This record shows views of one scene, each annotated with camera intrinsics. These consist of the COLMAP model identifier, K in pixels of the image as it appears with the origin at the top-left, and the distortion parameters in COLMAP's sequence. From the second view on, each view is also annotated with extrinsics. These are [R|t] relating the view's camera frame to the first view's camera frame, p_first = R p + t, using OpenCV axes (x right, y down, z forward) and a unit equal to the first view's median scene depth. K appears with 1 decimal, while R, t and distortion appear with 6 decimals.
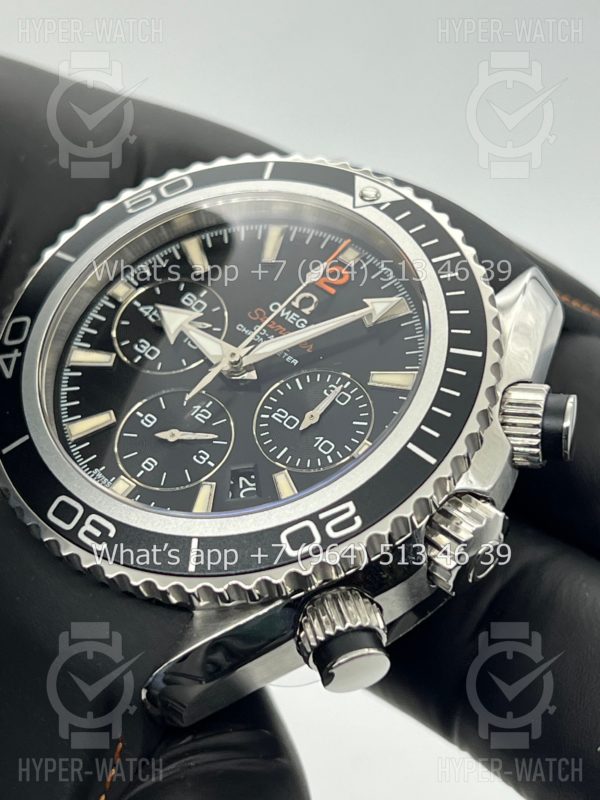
lens RADIAL K [[1885.4, 0, 300.9], [0, 1885.4, 400.2], [0, 0, 1]] dist [0.304624, 0.000000]
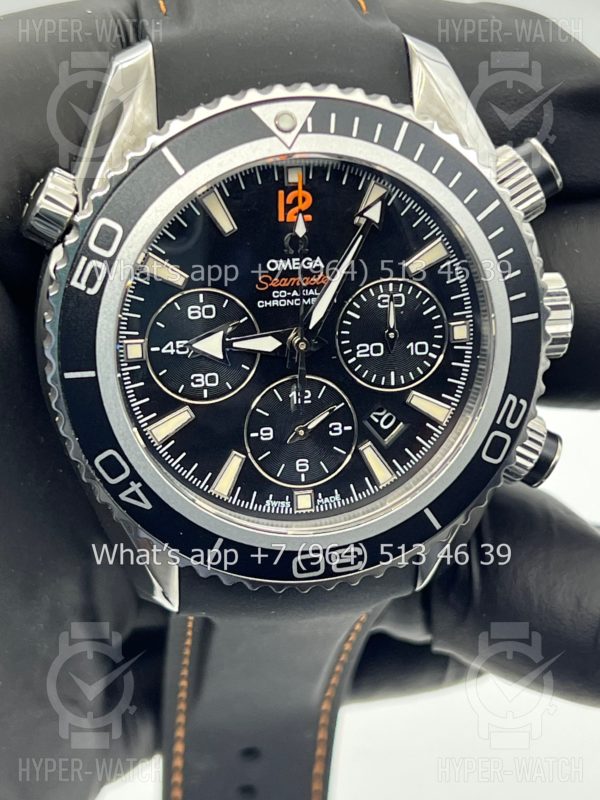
lens RADIAL K [[1885.4, 0, 296.7], [0, 1885.4, 399.0], [0, 0, 1]] dist [0.304624, 0.000000]
pose [[0.669254, -0.725791, 0.159143, -0.221870], [0.389526, 0.525096, 0.756666, -0.785330], [-0.632747, -0.444412, 0.634137, 0.333507]]
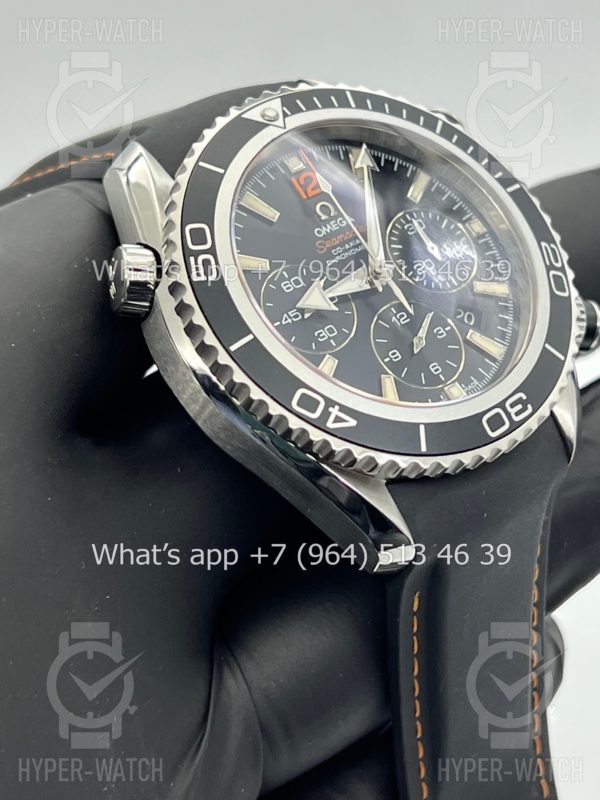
lens RADIAL K [[1885.4, 0, 303.1], [0, 1885.4, 400.5], [0, 0, 1]] dist [0.304624, 0.000000]
pose [[0.121028, -0.727151, 0.675724, -0.903608], [0.538984, 0.619780, 0.570412, -0.674516], [-0.833576, 0.295169, 0.466933, 0.505899]]
